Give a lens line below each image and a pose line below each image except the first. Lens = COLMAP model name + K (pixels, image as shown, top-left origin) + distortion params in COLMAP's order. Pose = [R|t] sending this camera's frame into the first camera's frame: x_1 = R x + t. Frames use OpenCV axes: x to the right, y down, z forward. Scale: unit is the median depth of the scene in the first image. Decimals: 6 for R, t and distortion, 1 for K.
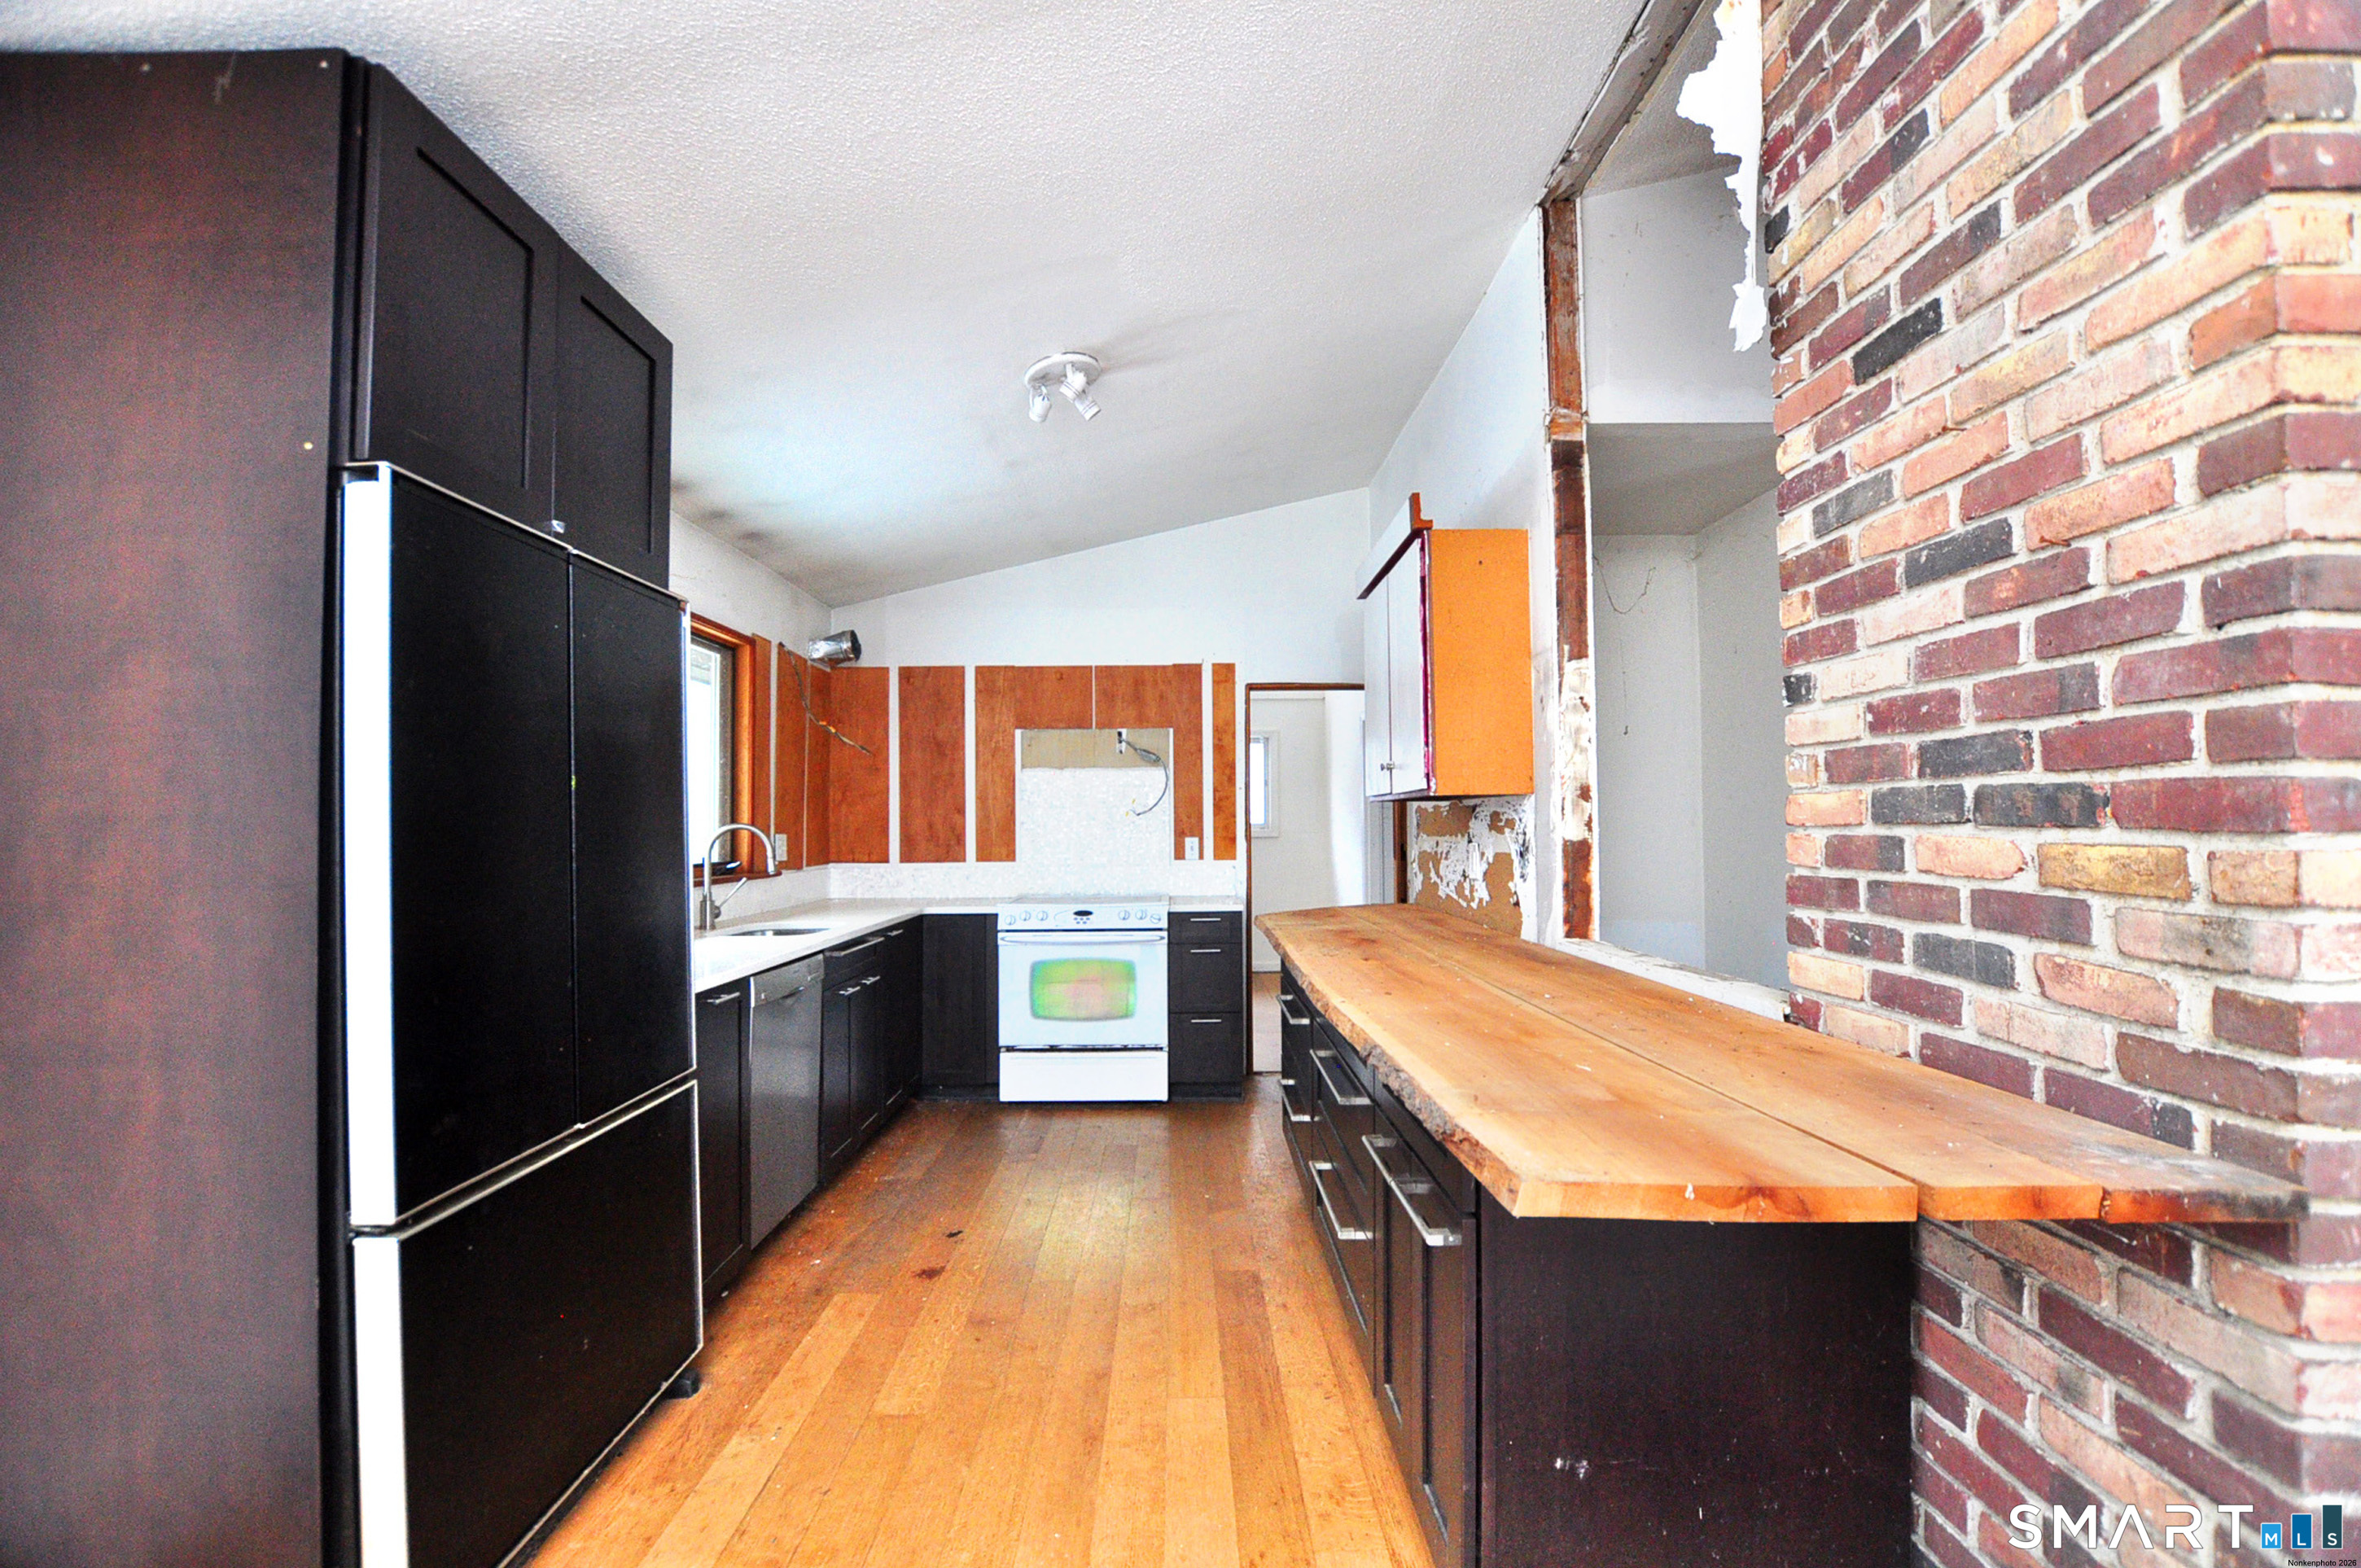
lens RADIAL K [[1018.2, 0, 1193.3], [0, 1018.2, 796.7], [0, 0, 1]] dist [-0.027986, 0.000128]
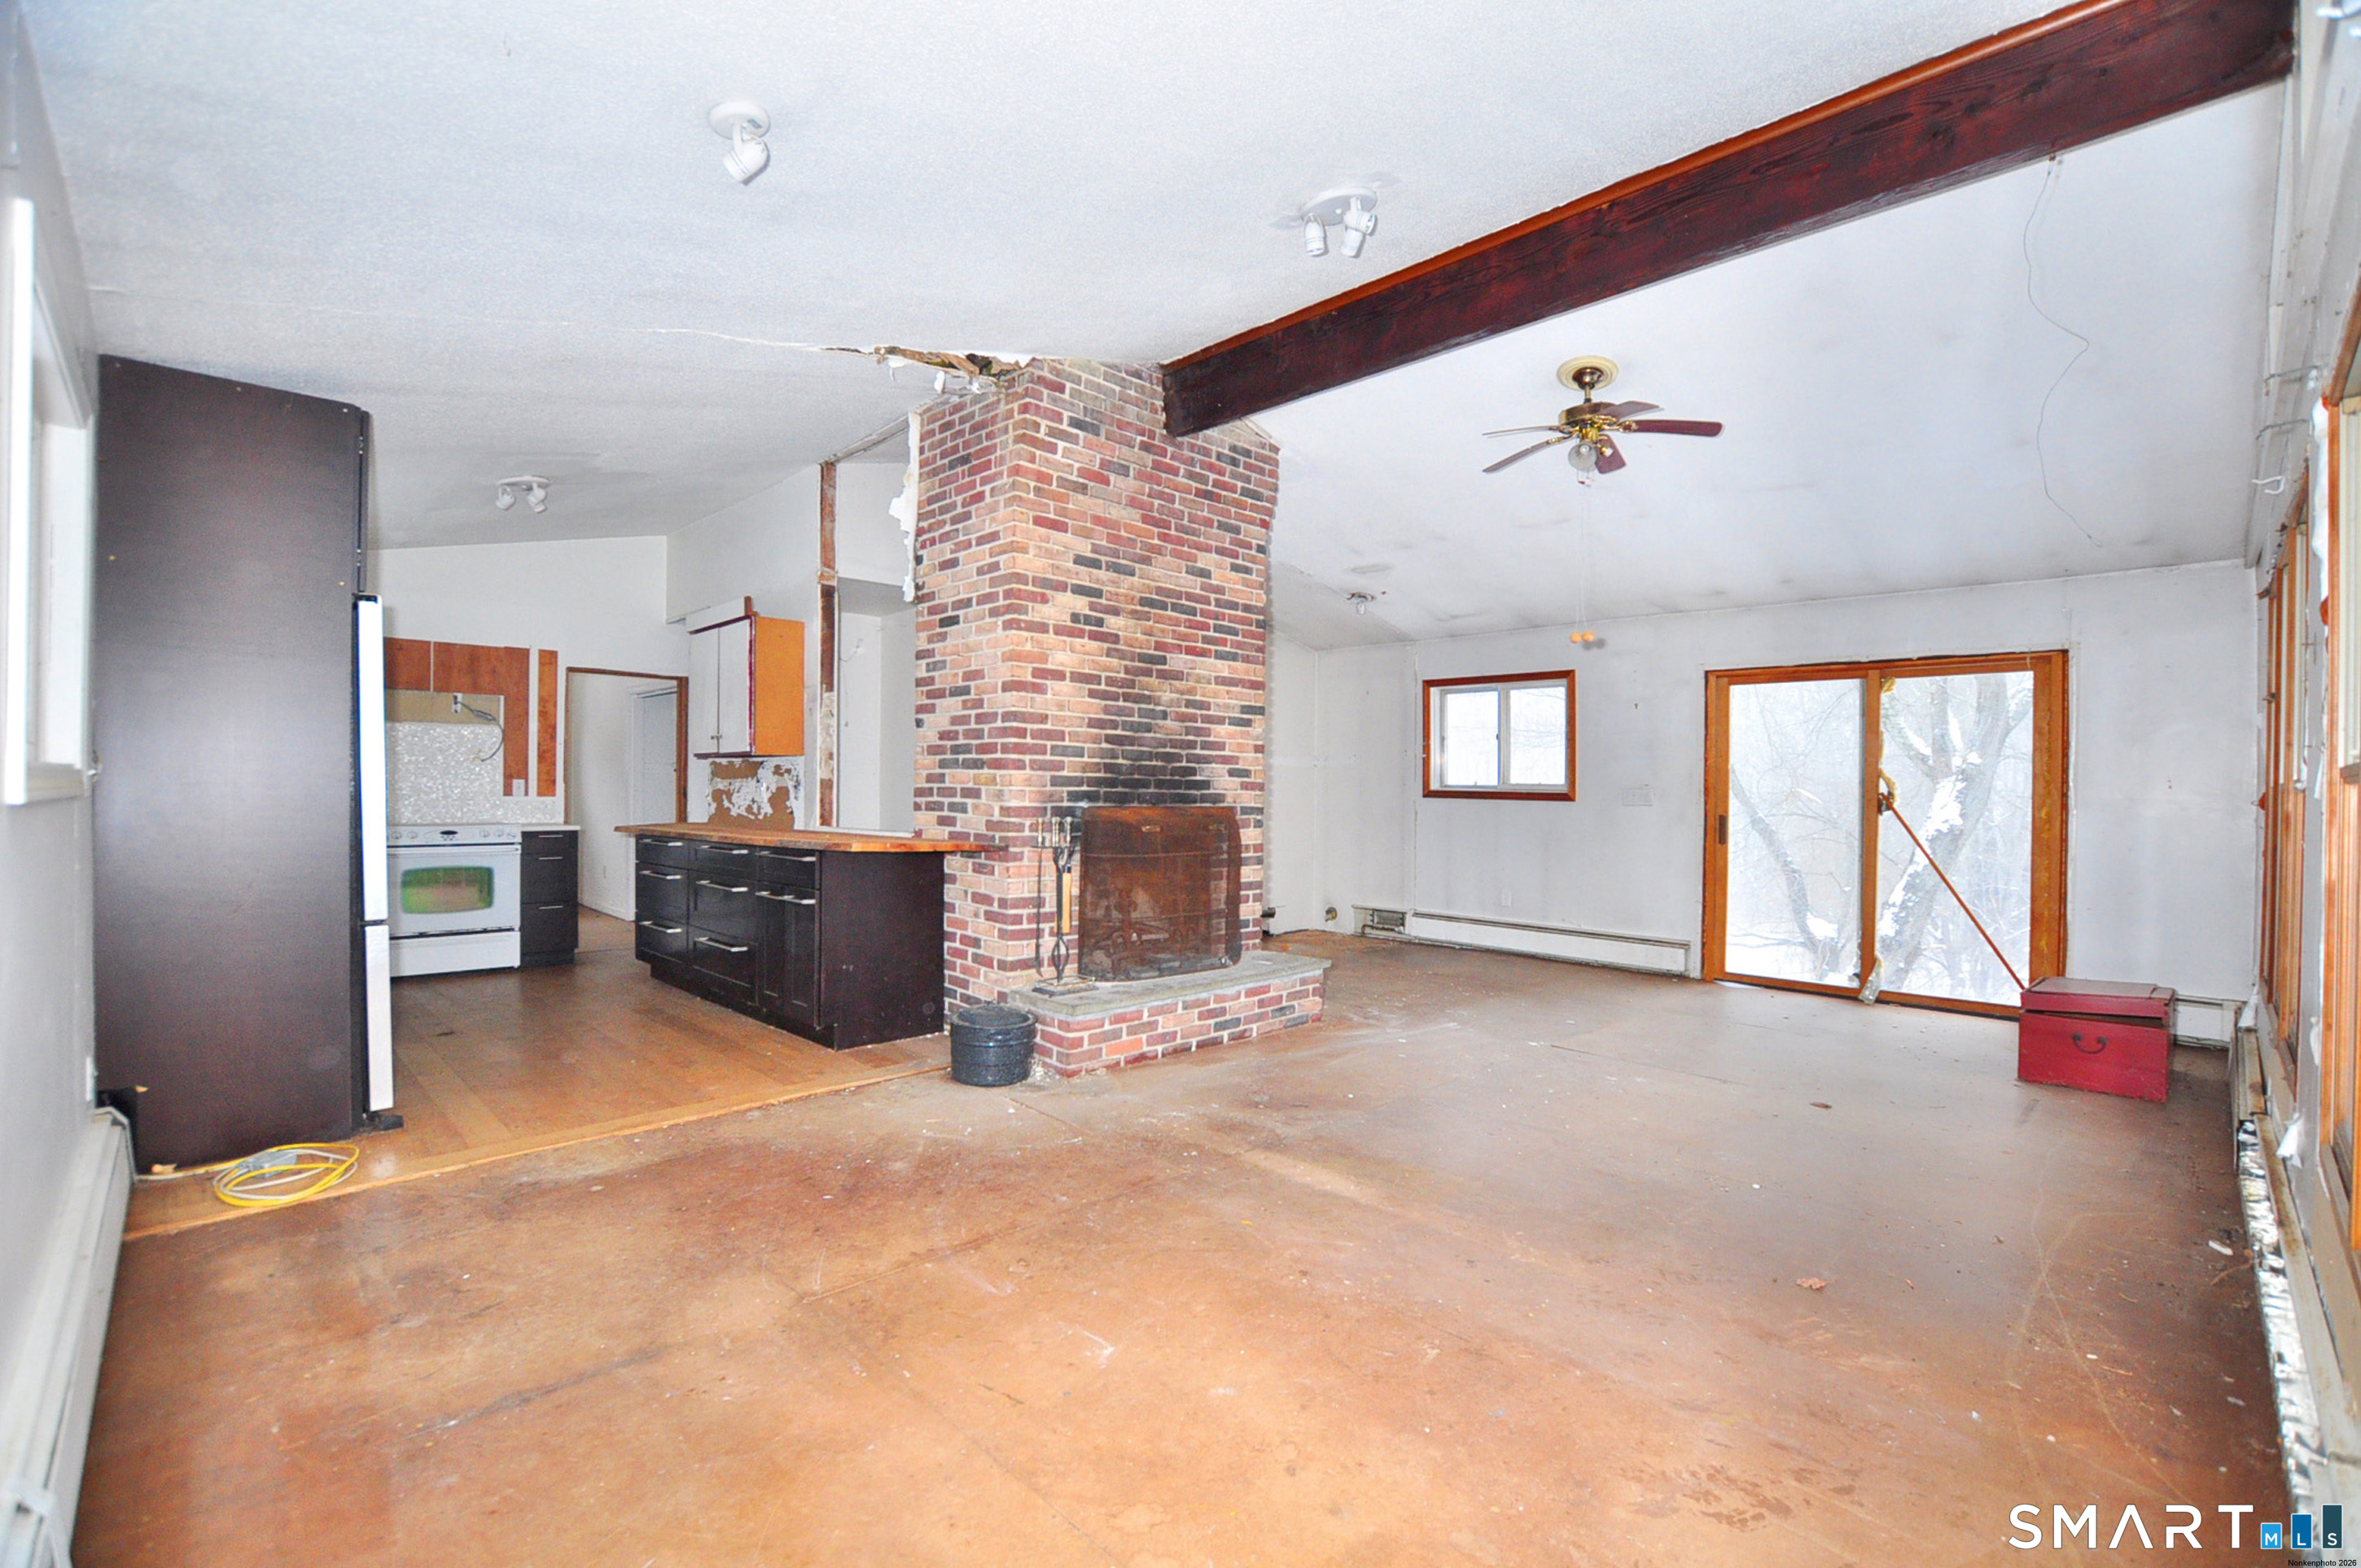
lens RADIAL K [[1018.2, 0, 1188.9], [0, 1018.2, 791.0], [0, 0, 1]] dist [-0.027986, 0.000128]
pose [[0.714215, 0.013662, 0.699793, -0.940311], [-0.032920, 0.999359, 0.014087, 0.024375], [-0.699152, -0.033098, 0.714206, -1.731584]]
